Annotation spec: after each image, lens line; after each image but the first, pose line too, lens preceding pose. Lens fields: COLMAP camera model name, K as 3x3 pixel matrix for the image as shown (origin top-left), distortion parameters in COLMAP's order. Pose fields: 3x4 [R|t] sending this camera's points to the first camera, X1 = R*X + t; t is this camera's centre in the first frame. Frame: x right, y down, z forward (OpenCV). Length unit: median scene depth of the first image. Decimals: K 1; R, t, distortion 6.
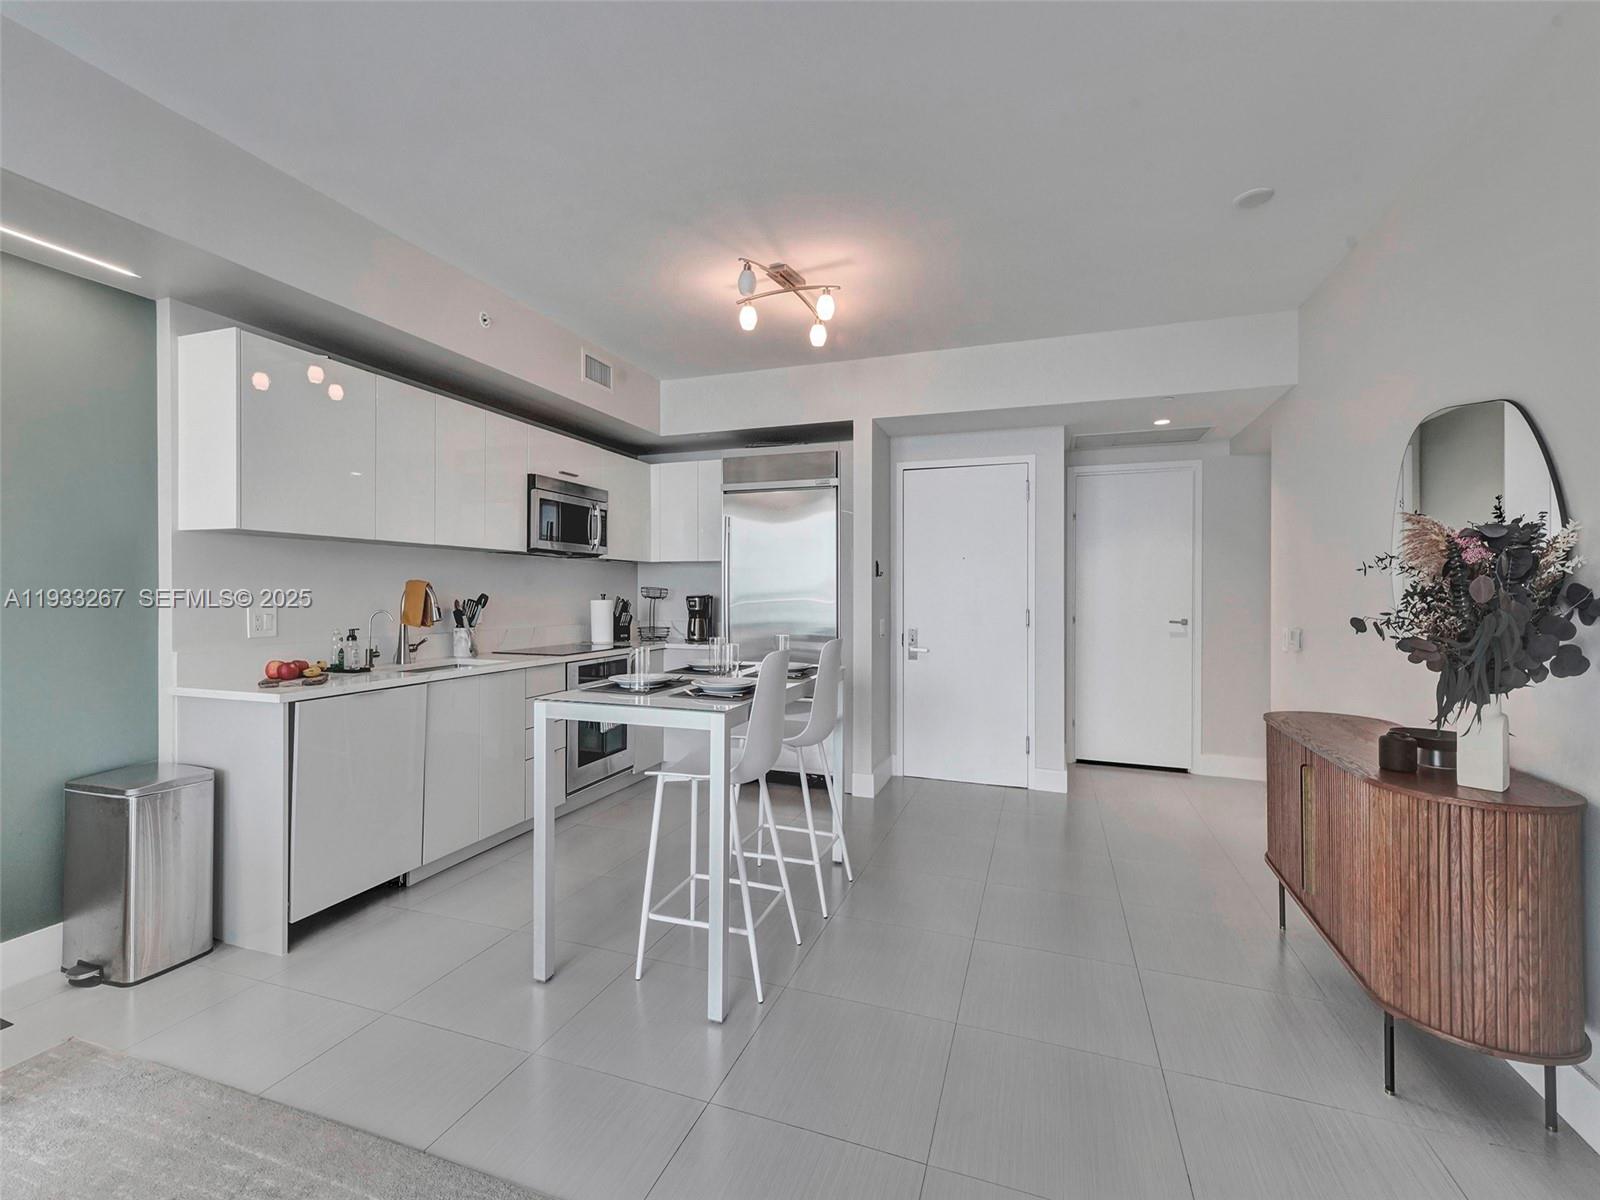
lens RADIAL K [[694.3, 0, 794.1], [0, 694.3, 595.3], [0, 0, 1]] dist [0.018243, 0.000361]
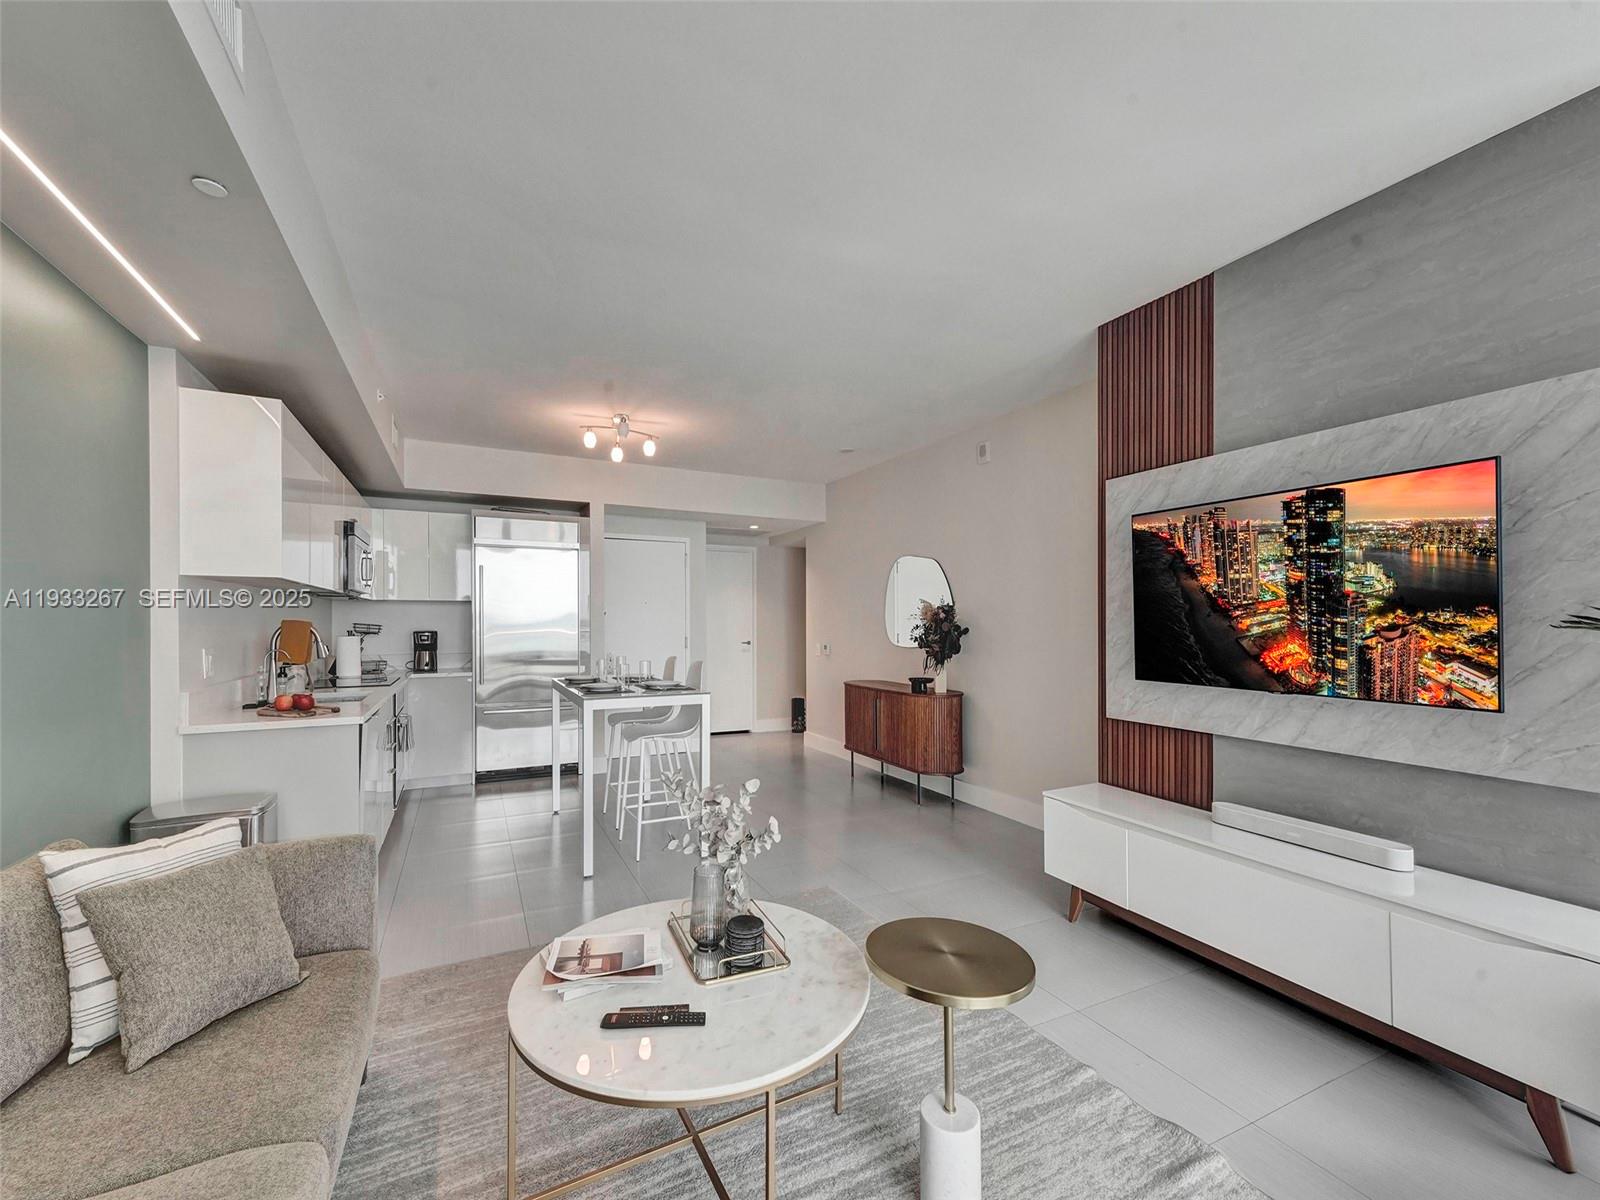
lens RADIAL K [[650.4, 0, 783.0], [0, 650.4, 620.3], [0, 0, 1]] dist [0.015667, -0.000159]
pose [[0.704491, -0.001076, 0.709712, -0.622529], [0.005372, 0.999978, -0.003816, -0.012037], [-0.709692, 0.006501, 0.704482, -0.200534]]
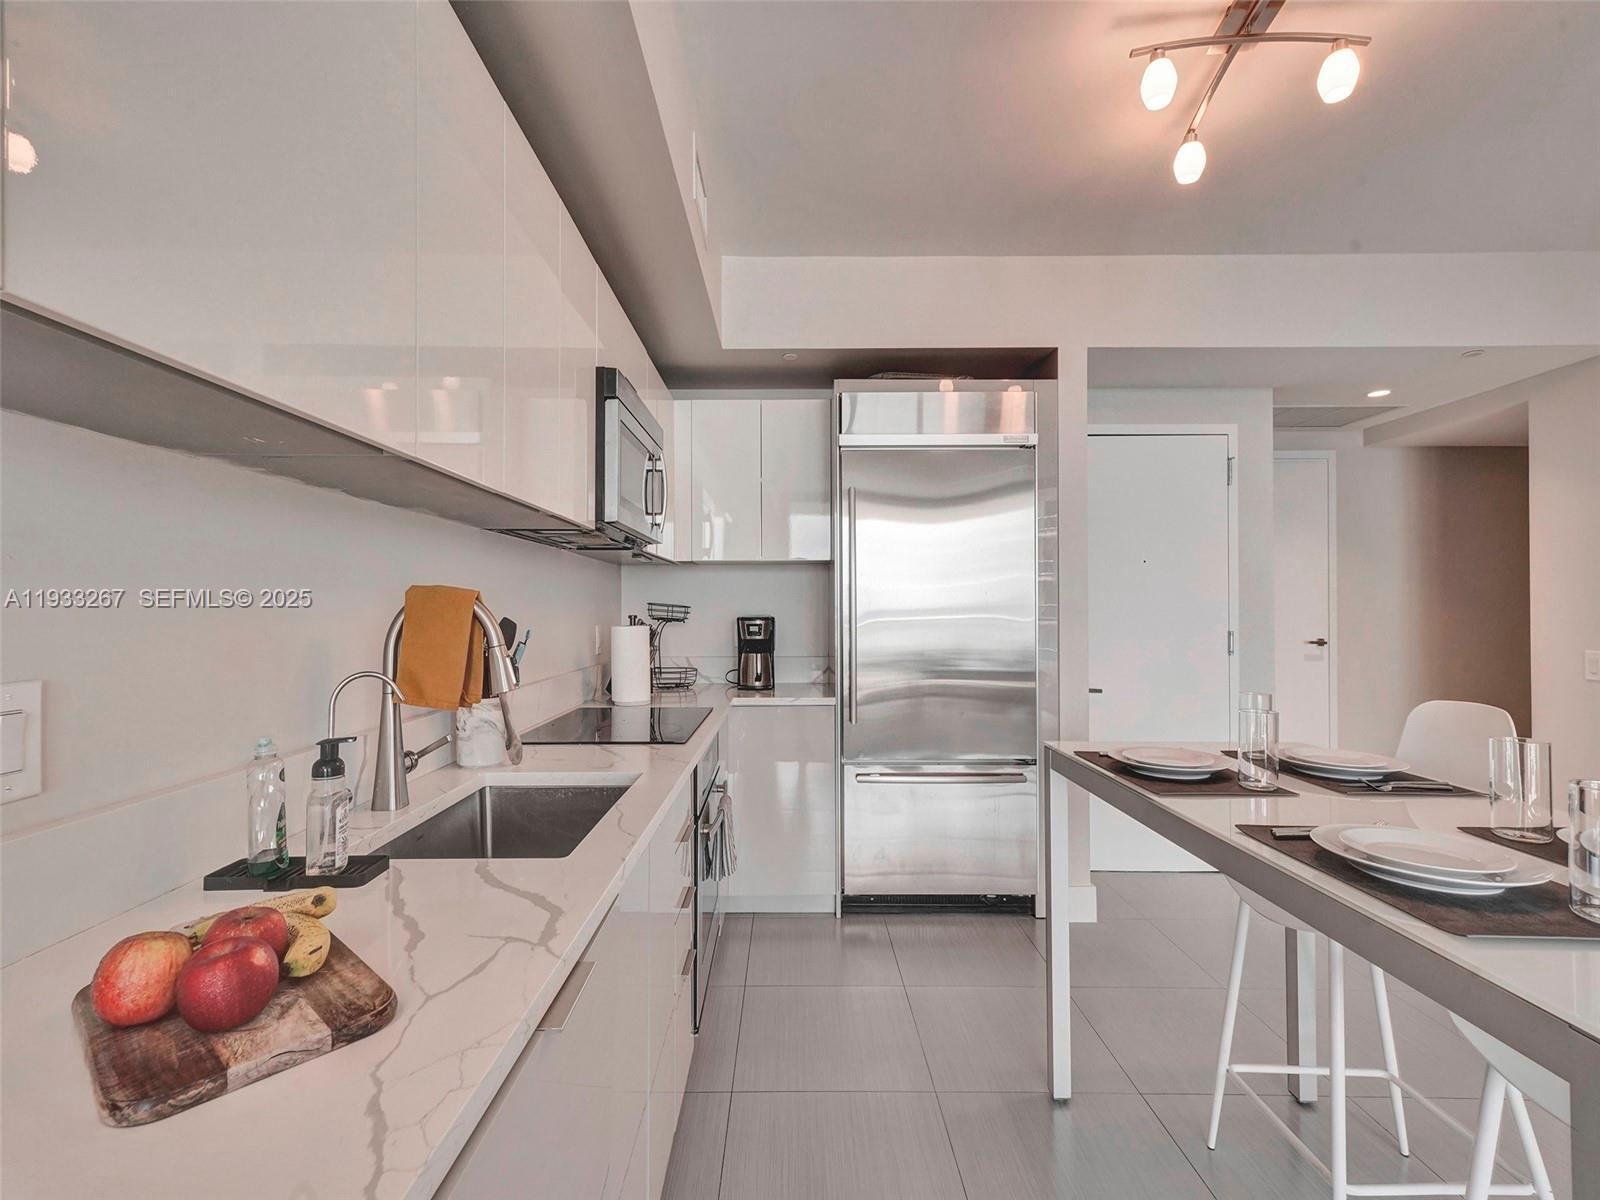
lens RADIAL K [[737.2, 0, 800.0], [0, 737.2, 600.0], [0, 0, 1]] dist [0.025480, 0.000326]
pose [[0.938514, -0.001712, 0.345236, -0.425539], [0.006841, 0.999884, -0.013638, -0.006108], [-0.345173, 0.015161, 0.938417, 0.476158]]
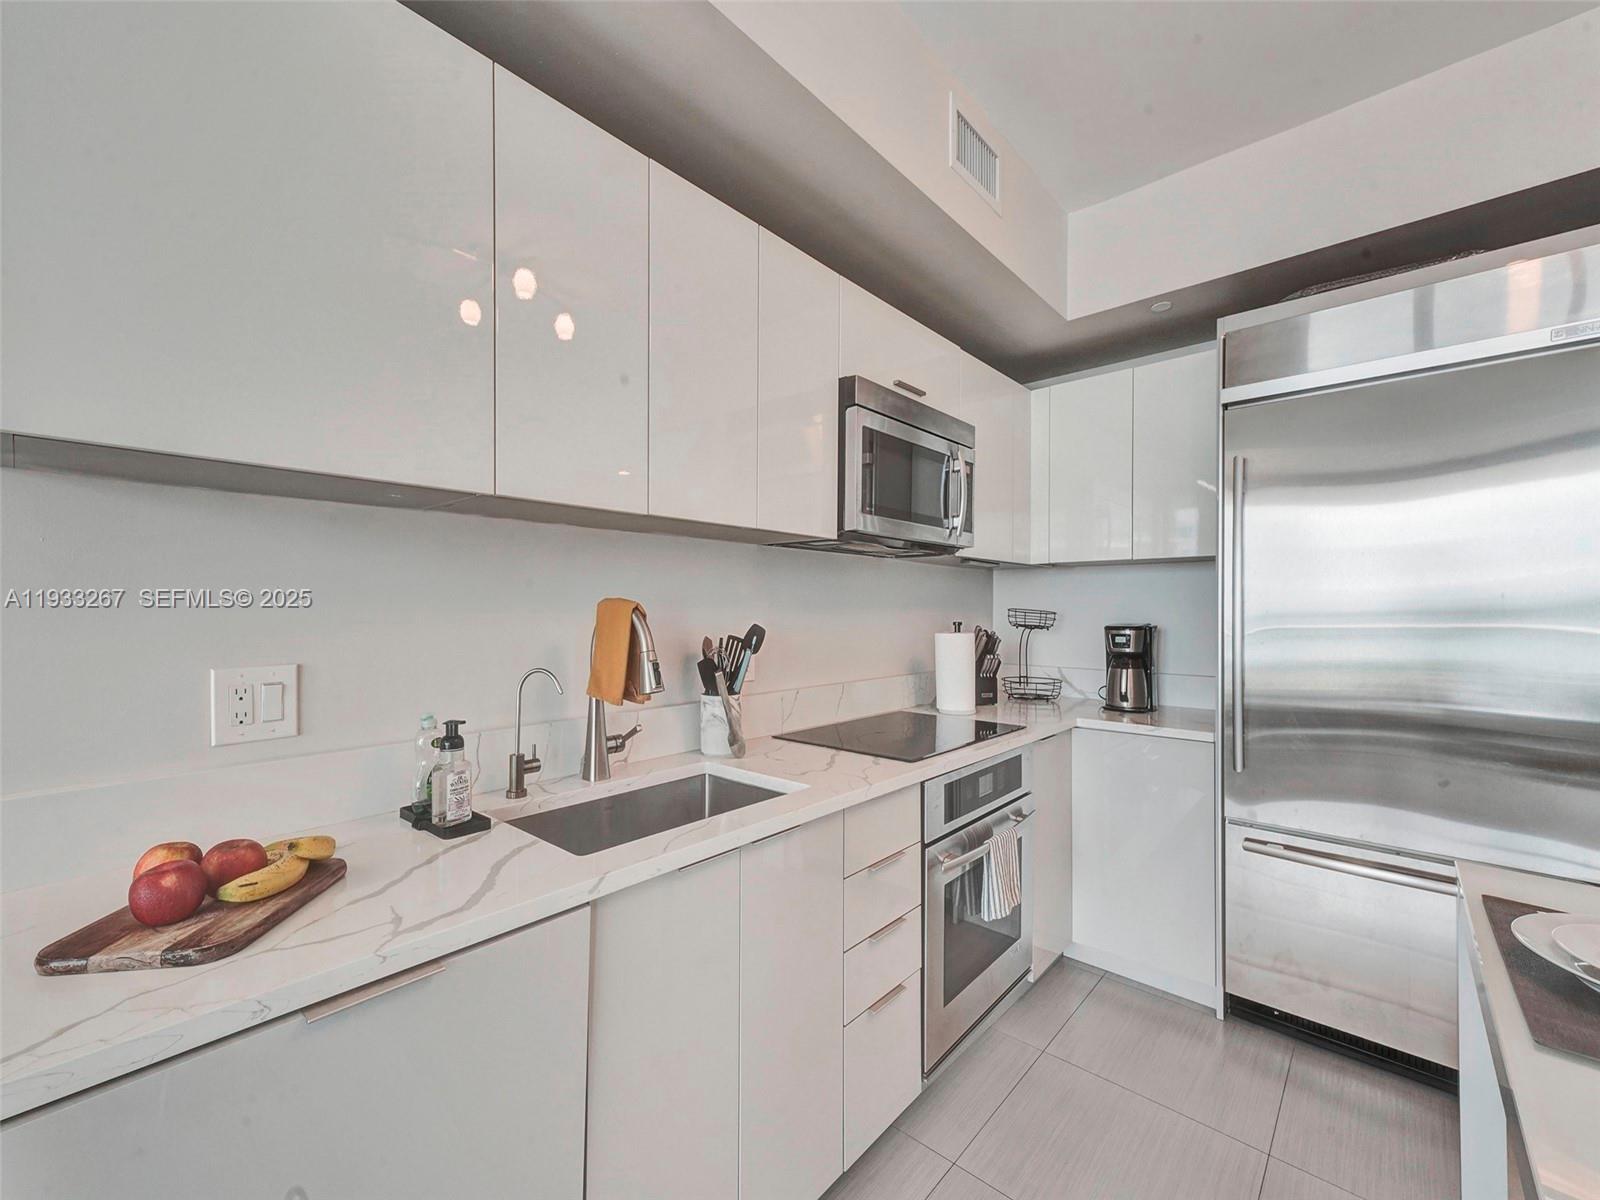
lens RADIAL K [[680.9, 0, 794.9], [0, 680.9, 609.3], [0, 0, 1]] dist [0.020802, 0.000096]
pose [[0.929193, -0.000545, -0.369595, -0.235317], [-0.001590, 0.999984, -0.005472, -0.010590], [0.369592, 0.005672, 0.929177, 0.546990]]
